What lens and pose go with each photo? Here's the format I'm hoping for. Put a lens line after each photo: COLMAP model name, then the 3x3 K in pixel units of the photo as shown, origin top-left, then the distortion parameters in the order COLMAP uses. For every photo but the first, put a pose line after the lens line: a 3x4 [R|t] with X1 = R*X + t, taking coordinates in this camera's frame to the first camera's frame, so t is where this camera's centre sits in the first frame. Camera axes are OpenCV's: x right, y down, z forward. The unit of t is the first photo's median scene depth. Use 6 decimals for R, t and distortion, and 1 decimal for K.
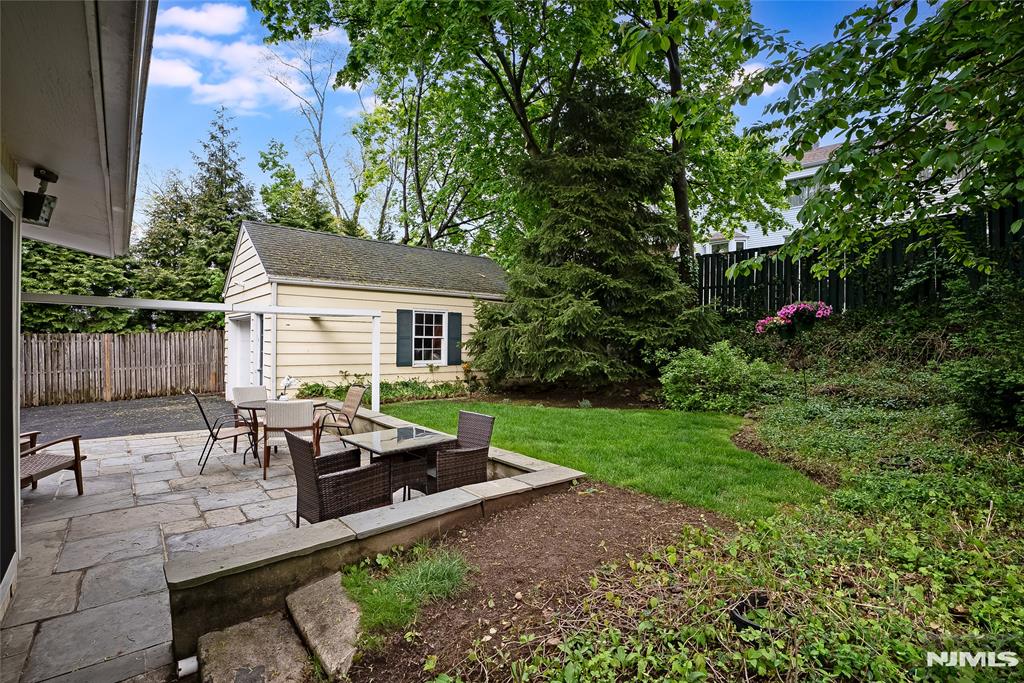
lens RADIAL K [[463.5, 0, 512.0], [0, 463.5, 341.5], [0, 0, 1]] dist [0.000124, 0.000349]
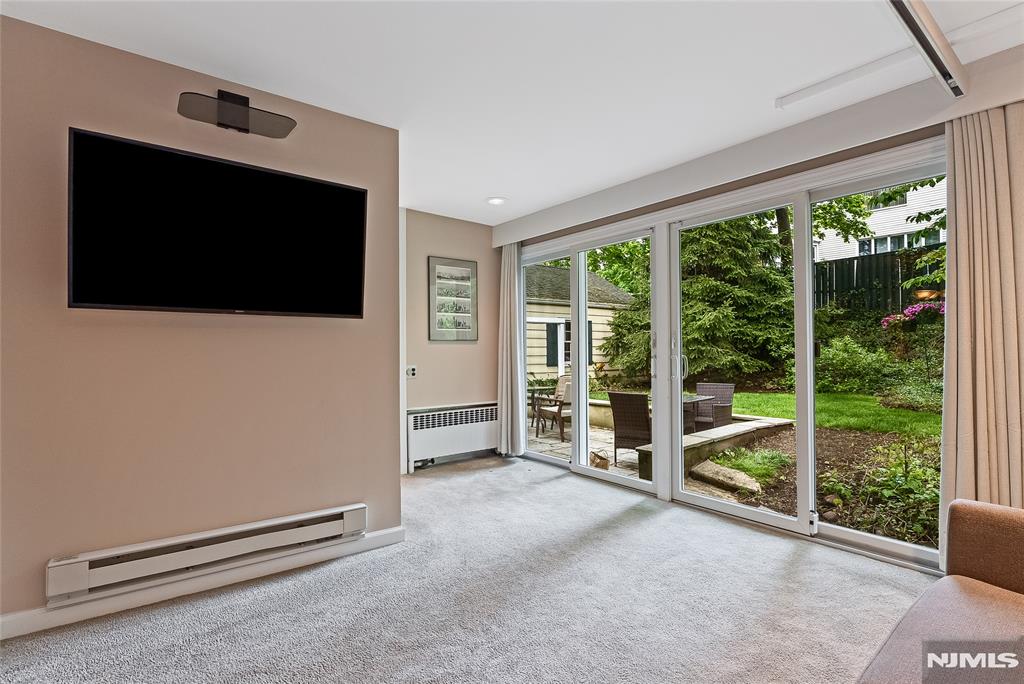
lens RADIAL K [[457.5, 0, 510.4], [0, 457.5, 344.3], [0, 0, 1]] dist [0.002286, 0.000237]
pose [[0.995355, -0.025509, -0.092829, -0.265601], [0.023942, 0.999552, -0.017955, 0.016595], [0.093245, 0.015650, 0.995520, -0.245138]]
